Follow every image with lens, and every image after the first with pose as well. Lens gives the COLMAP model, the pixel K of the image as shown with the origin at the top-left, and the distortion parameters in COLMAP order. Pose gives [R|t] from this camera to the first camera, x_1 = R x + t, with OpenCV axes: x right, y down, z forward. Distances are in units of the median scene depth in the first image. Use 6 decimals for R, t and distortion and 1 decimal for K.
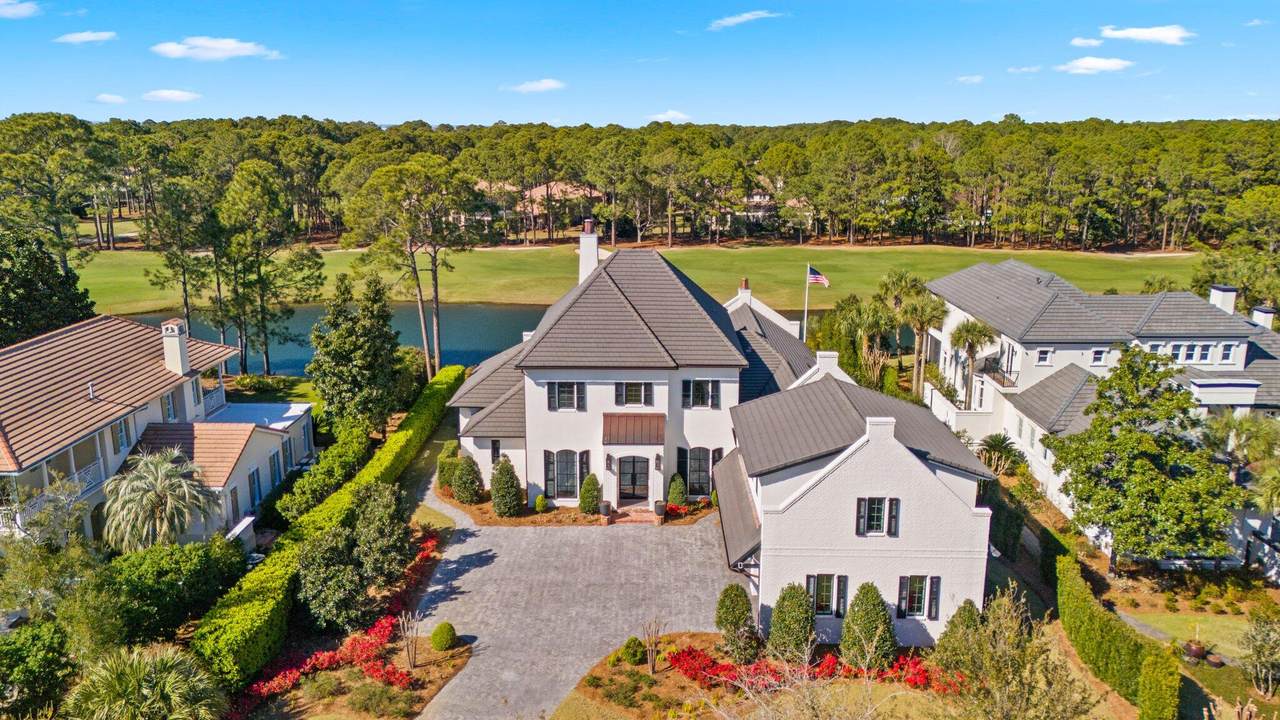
lens RADIAL K [[906.1, 0, 640.0], [0, 906.1, 360.0], [0, 0, 1]] dist [0.008837, 0.003056]
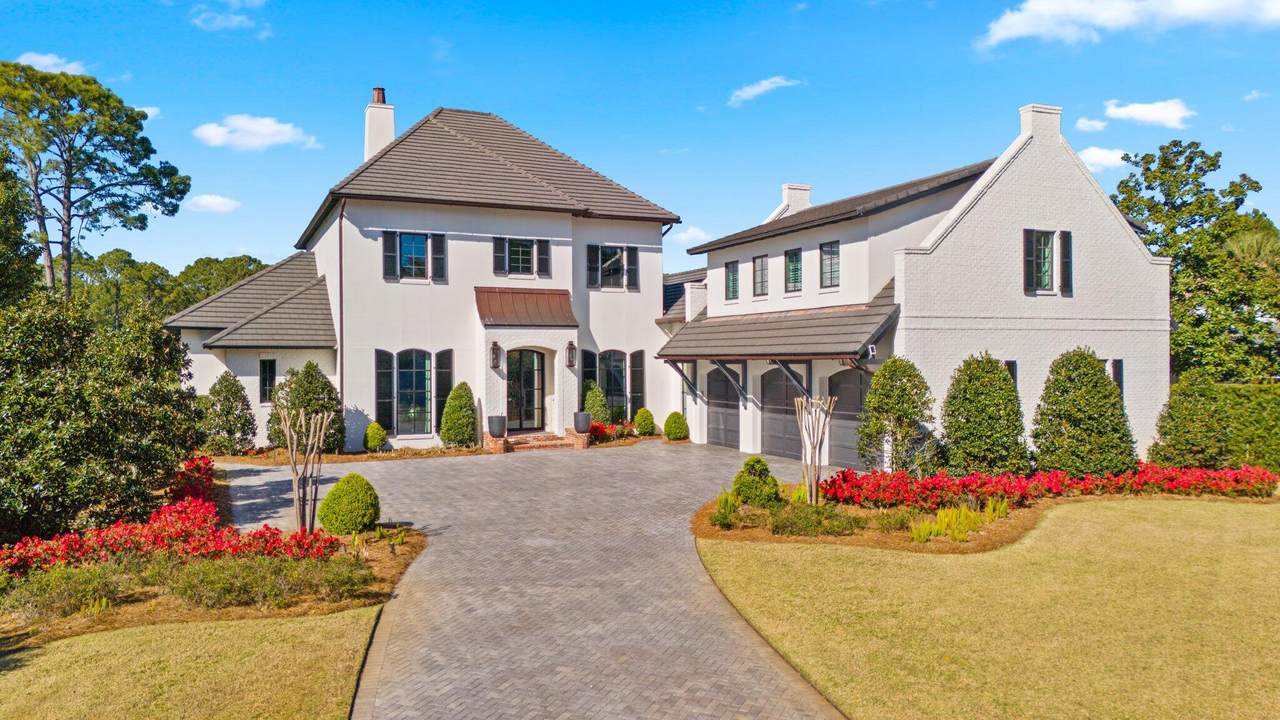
lens RADIAL K [[927.3, 0, 640.0], [0, 927.3, 360.0], [0, 0, 1]] dist [0.008936, 0.001956]
pose [[0.904610, 0.002222, 0.426235, -0.211025], [0.104107, 0.968548, -0.225999, 0.265130], [-0.413331, 0.248815, 0.875927, 0.406015]]
